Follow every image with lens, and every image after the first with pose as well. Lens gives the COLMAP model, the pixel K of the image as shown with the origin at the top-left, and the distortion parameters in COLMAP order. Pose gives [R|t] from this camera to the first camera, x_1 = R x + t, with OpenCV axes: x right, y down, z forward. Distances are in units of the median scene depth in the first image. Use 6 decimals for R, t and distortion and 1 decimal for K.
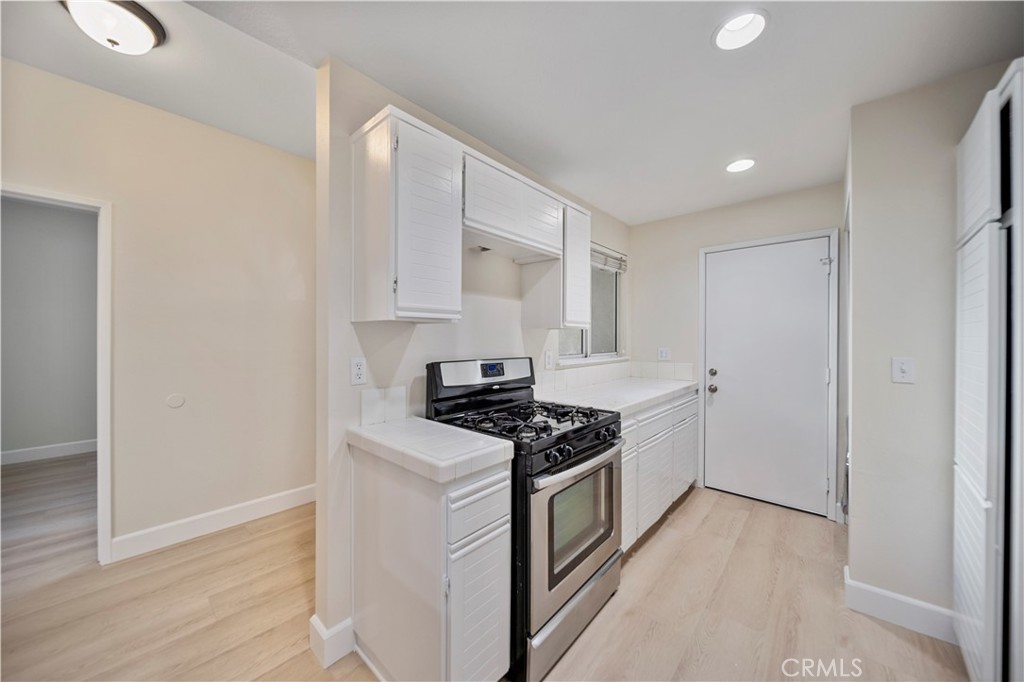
lens RADIAL K [[357.7, 0, 514.3], [0, 357.7, 338.8], [0, 0, 1]] dist [-0.001938, -0.000243]
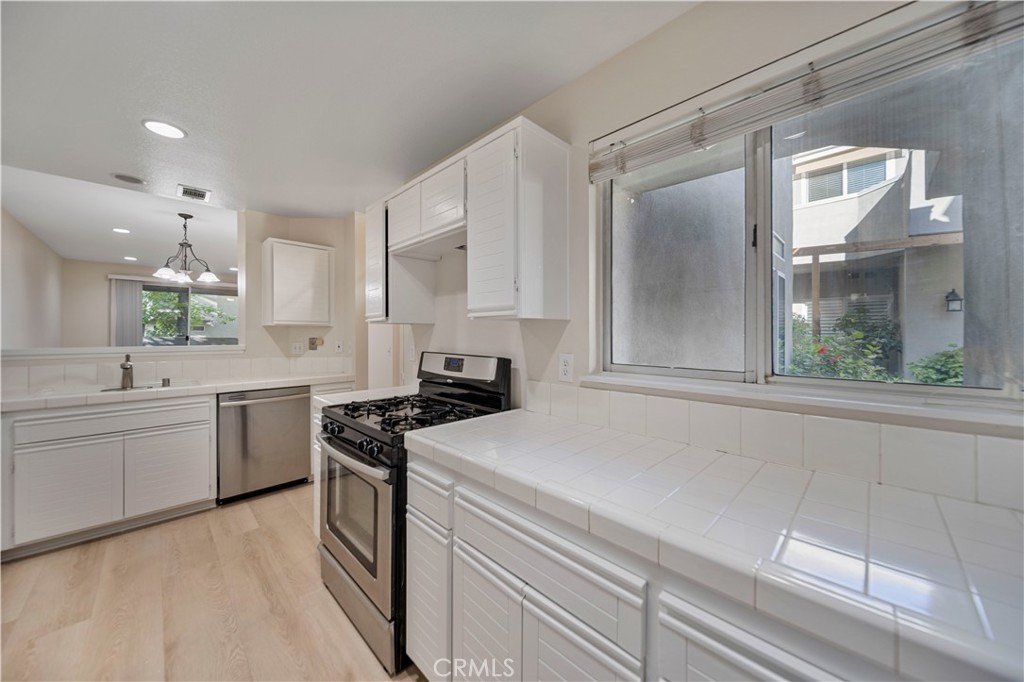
lens RADIAL K [[357.7, 0, 514.3], [0, 357.7, 338.8], [0, 0, 1]] dist [-0.001938, -0.000243]
pose [[-0.059364, 0.008845, -0.998197, 0.938946], [-0.003443, 0.999953, 0.009065, 0.003267], [0.998230, 0.003975, -0.059330, 1.211903]]
